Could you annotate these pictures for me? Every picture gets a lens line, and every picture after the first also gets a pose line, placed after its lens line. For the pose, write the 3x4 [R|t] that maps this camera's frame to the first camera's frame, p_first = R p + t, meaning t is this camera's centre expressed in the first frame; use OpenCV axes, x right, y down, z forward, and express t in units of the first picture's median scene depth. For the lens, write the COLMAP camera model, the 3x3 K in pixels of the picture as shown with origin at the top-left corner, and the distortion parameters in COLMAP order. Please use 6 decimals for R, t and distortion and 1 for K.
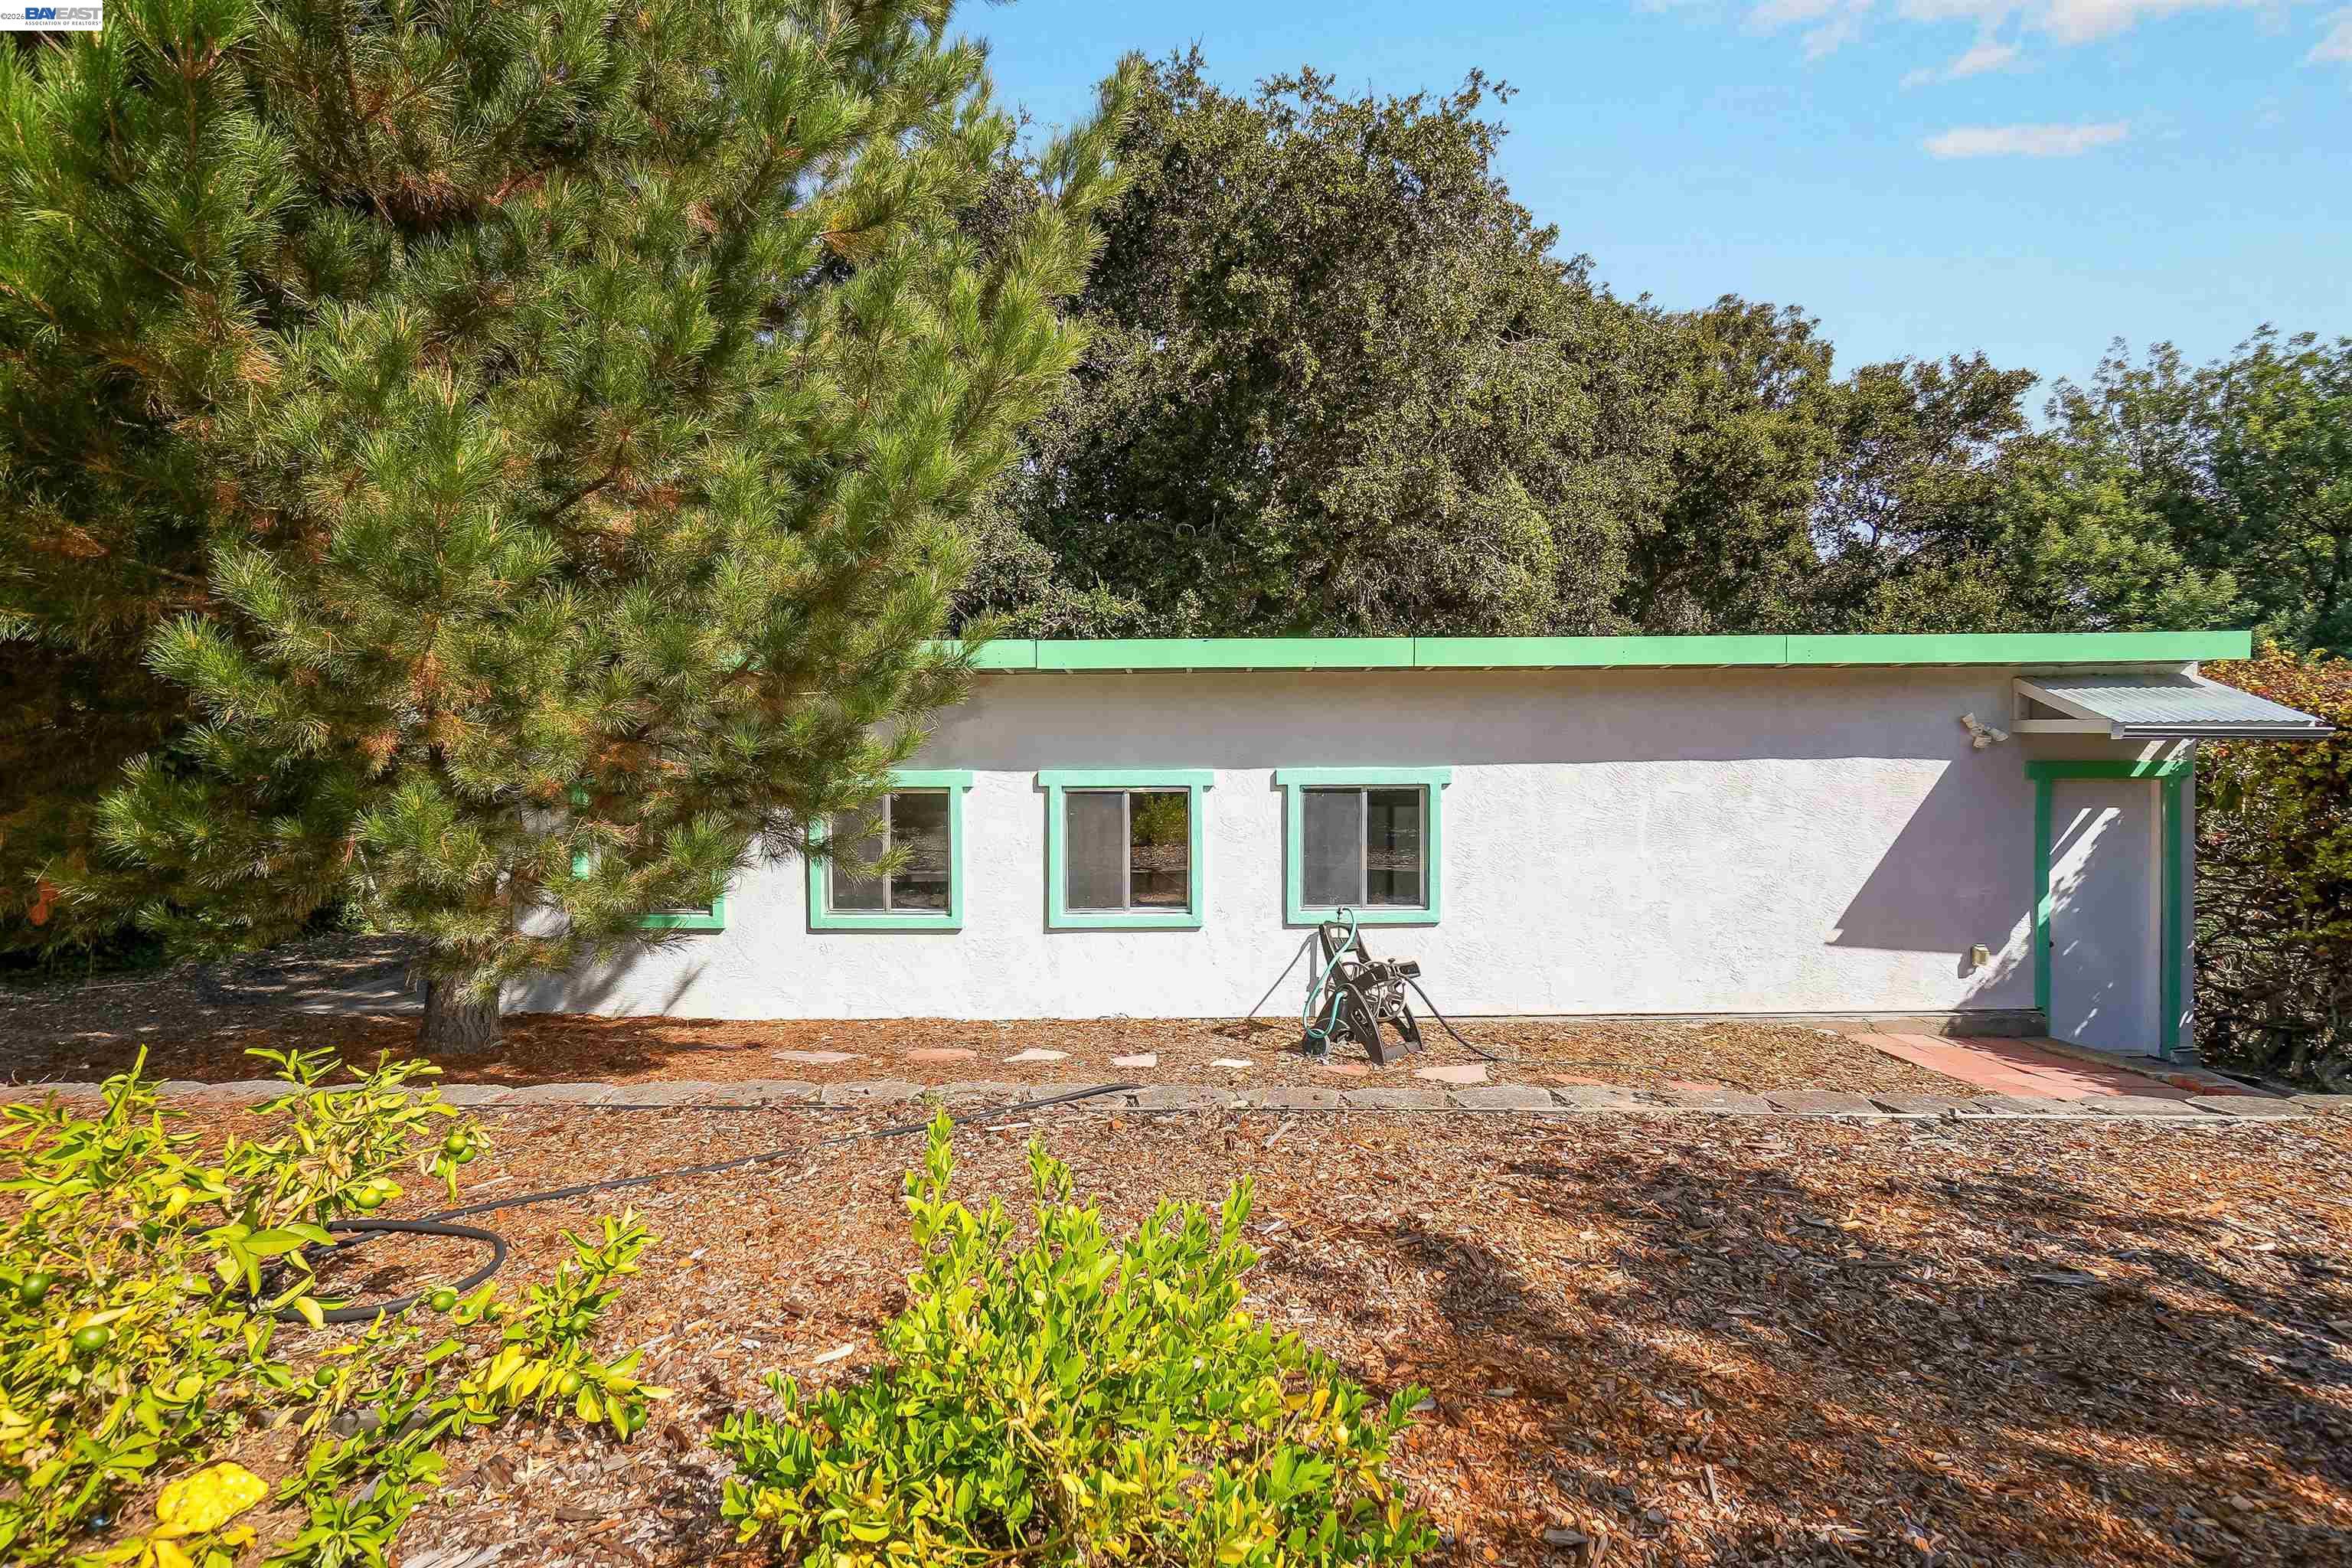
lens RADIAL K [[935.7, 0, 1176.0], [0, 935.7, 784.0], [0, 0, 1]] dist [-0.002204, -0.000142]
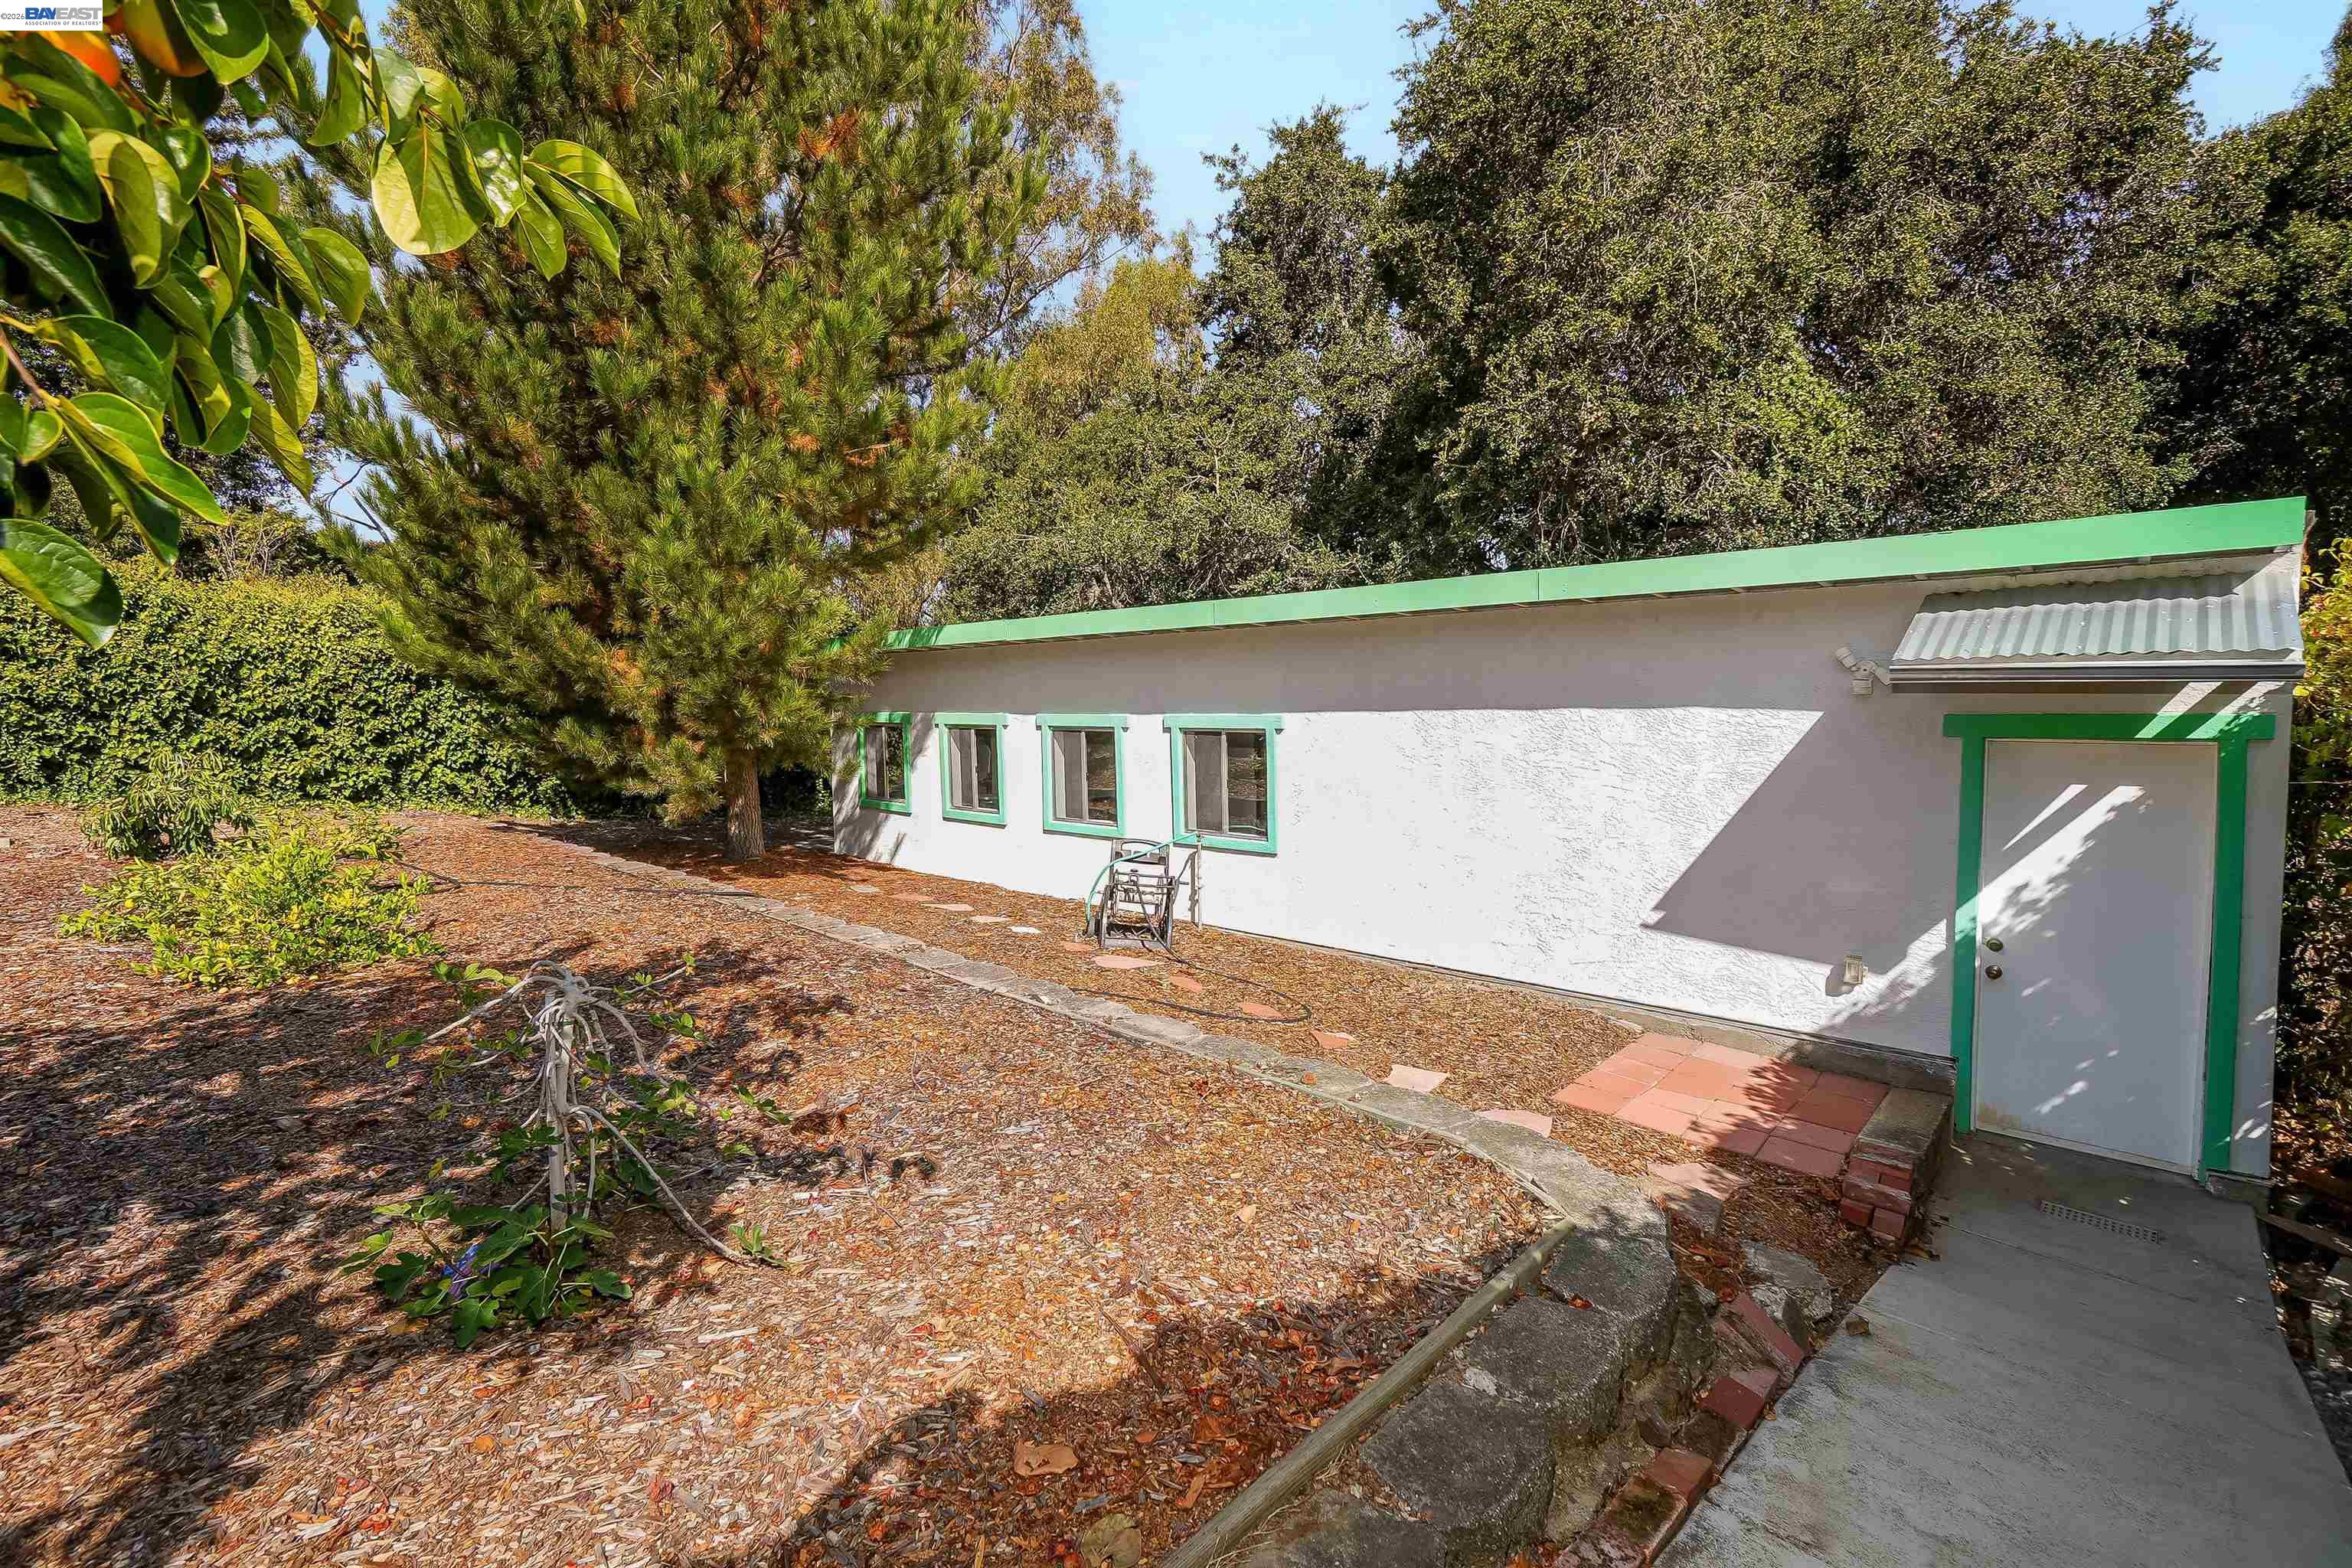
lens RADIAL K [[1026.2, 0, 1175.3], [0, 1026.2, 769.6], [0, 0, 1]] dist [-0.001986, -0.000286]
pose [[0.735255, 0.045921, -0.676233, 1.009035], [-0.016016, 0.998601, 0.050398, -0.011492], [0.677601, -0.026225, 0.734962, 0.024881]]
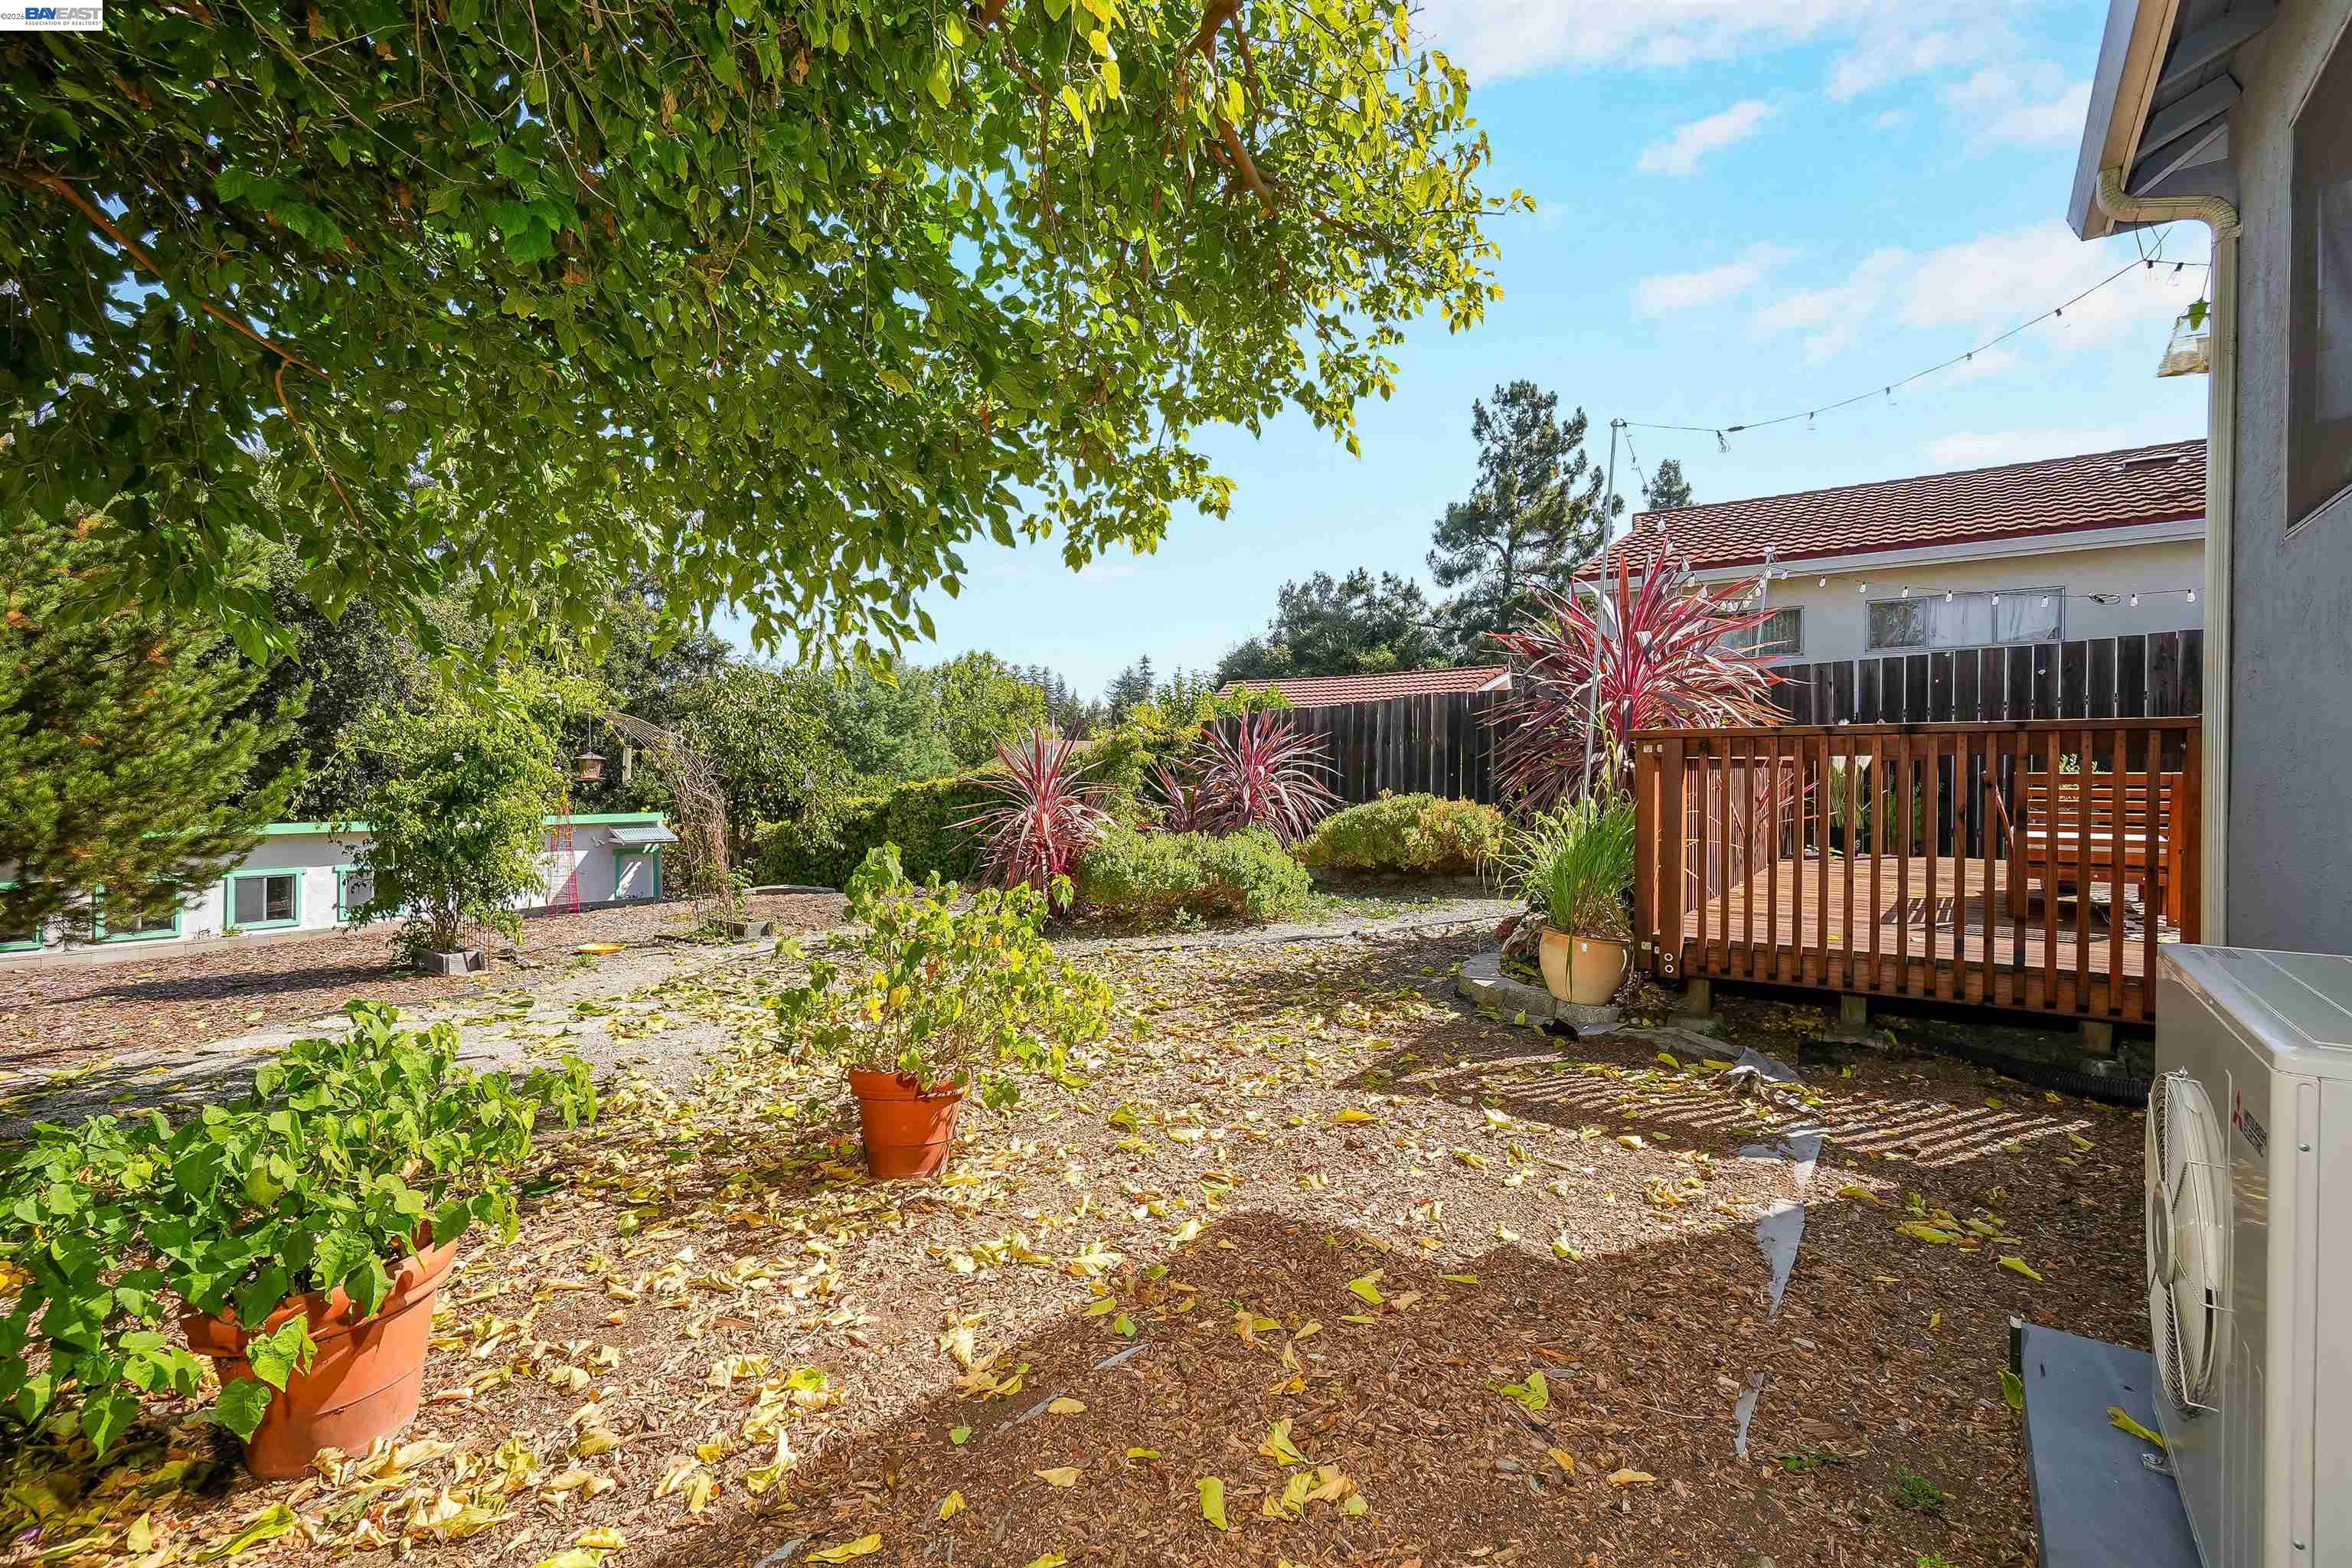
lens RADIAL K [[1007.6, 0, 1176.0], [0, 1007.6, 784.0], [0, 0, 1]] dist [-0.000274, -0.000034]
pose [[0.598662, 0.002627, 0.800998, -0.779189], [0.024894, 0.999451, -0.021883, -0.133288], [-0.800615, 0.033040, 0.598268, -2.812534]]
